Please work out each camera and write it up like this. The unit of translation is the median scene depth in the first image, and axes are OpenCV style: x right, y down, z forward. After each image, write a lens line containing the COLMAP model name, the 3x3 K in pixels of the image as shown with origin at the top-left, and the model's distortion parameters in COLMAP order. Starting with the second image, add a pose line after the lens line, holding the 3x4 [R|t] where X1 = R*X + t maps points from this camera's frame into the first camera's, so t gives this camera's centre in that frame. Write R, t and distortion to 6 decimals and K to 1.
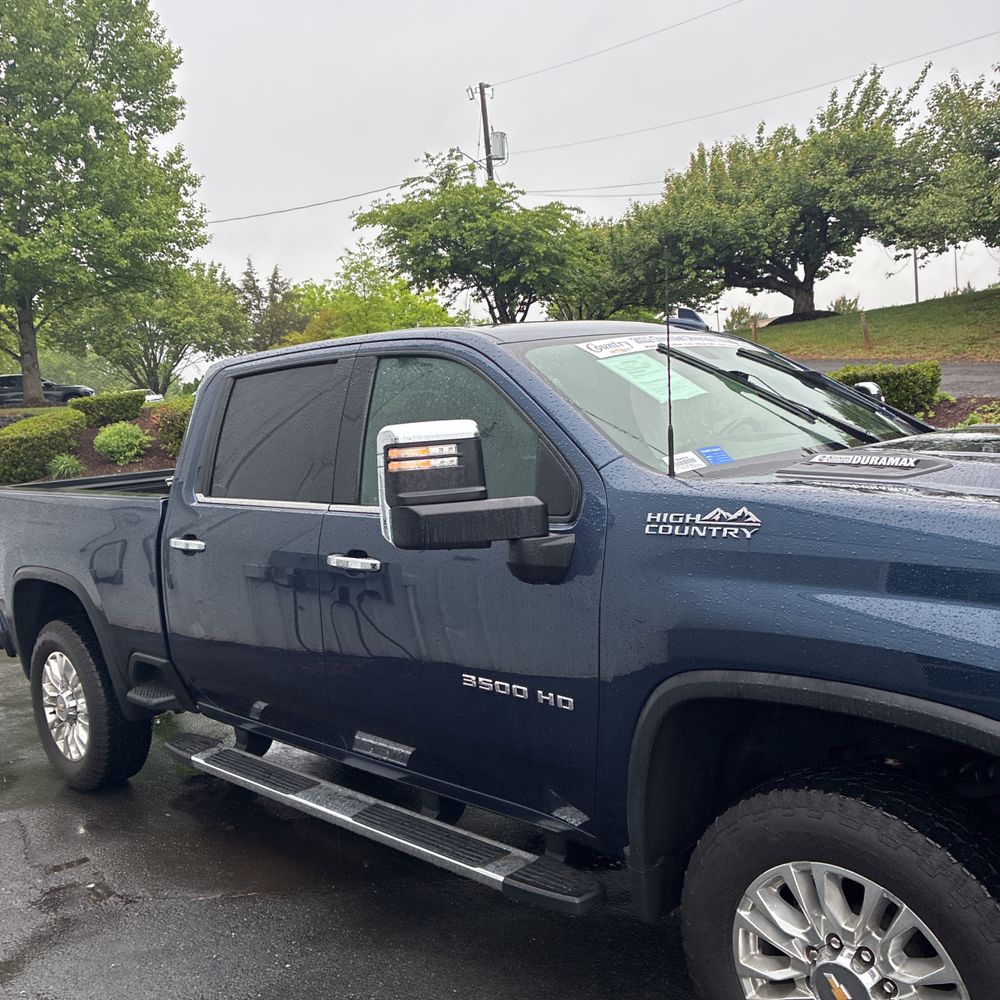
lens RADIAL K [[1005.0, 0, 483.9], [0, 1005.0, 491.9], [0, 0, 1]] dist [0.022631, -0.005022]
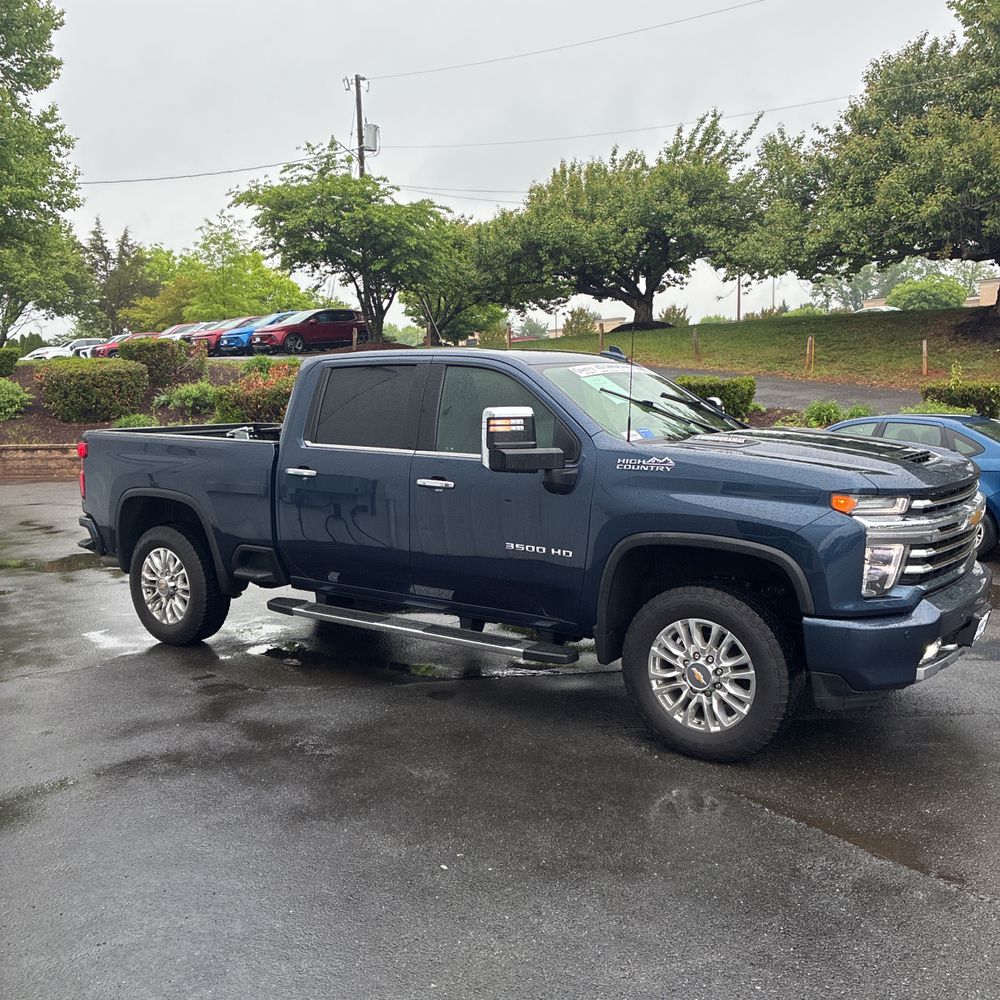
lens RADIAL K [[996.7, 0, 479.6], [0, 996.7, 498.3], [0, 0, 1]] dist [0.020095, -0.014388]
pose [[0.985605, 0.049377, 0.161693, -0.031210], [-0.053161, 0.998402, 0.019155, 0.005522], [-0.160489, -0.027475, 0.986655, -0.067888]]
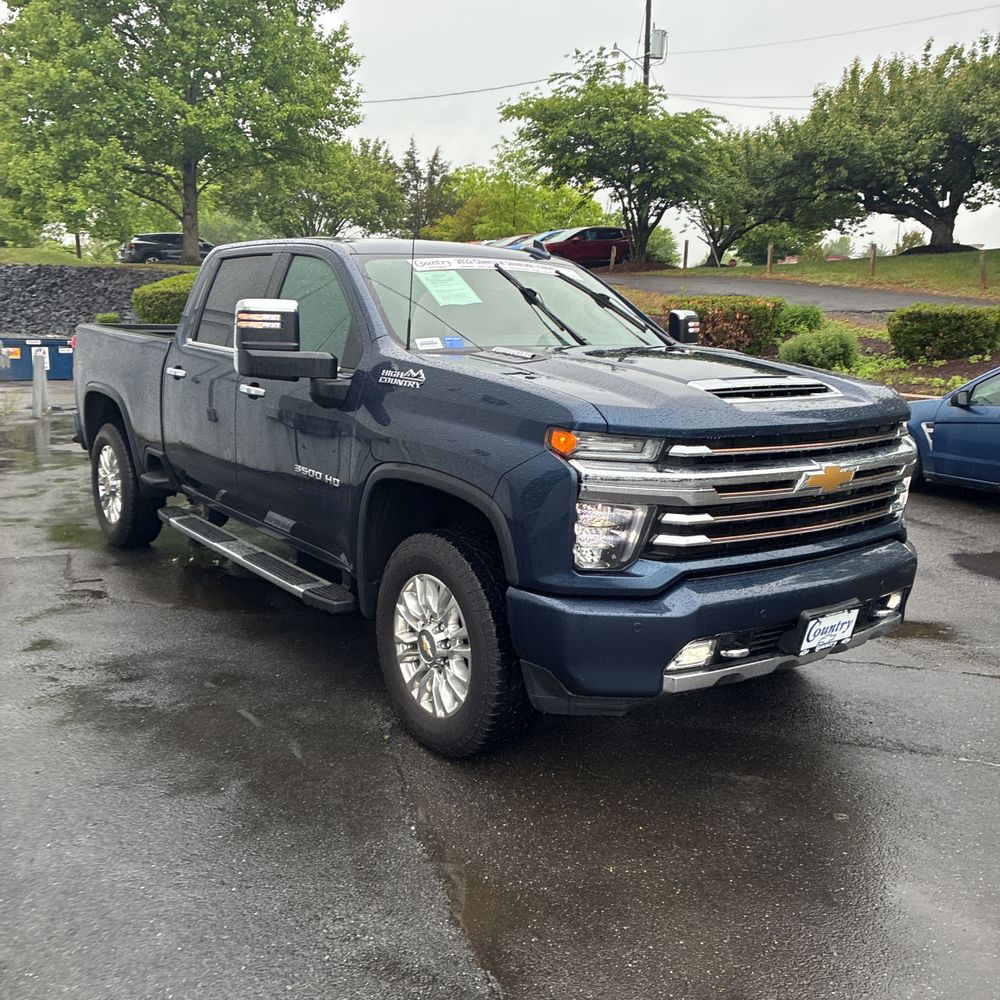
lens RADIAL K [[1001.7, 0, 486.3], [0, 1001.7, 475.8], [0, 0, 1]] dist [0.025126, 0.000438]
pose [[0.983441, 0.126150, -0.130113, 0.040685], [-0.114298, 0.988905, 0.094879, 0.001284], [0.140638, -0.078436, 0.986949, -0.043786]]
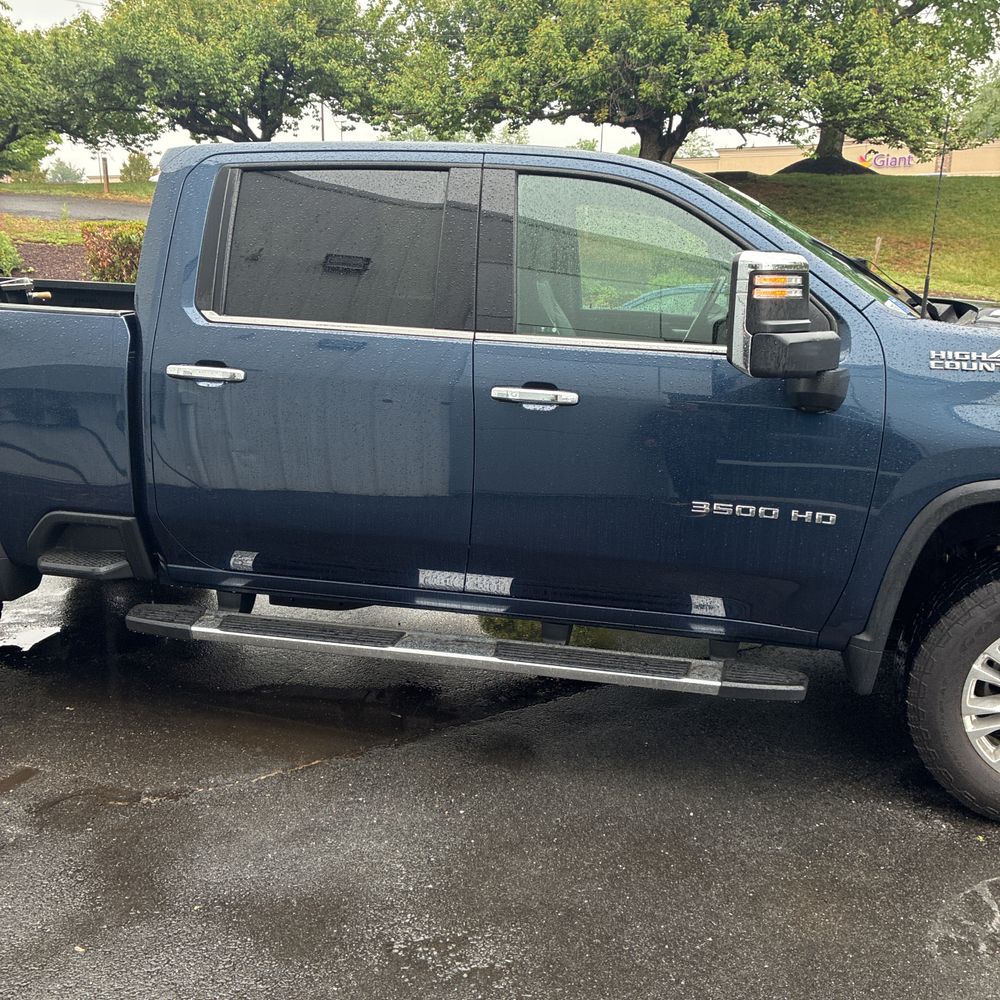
lens RADIAL K [[1003.3, 0, 500.0], [0, 1003.3, 500.0], [0, 0, 1]] dist [0.027815, -0.003320]
pose [[0.822055, -0.039321, 0.568049, -0.065360], [-0.042235, 0.990654, 0.129695, 0.004434], [-0.567839, -0.130608, 0.812712, 0.022483]]
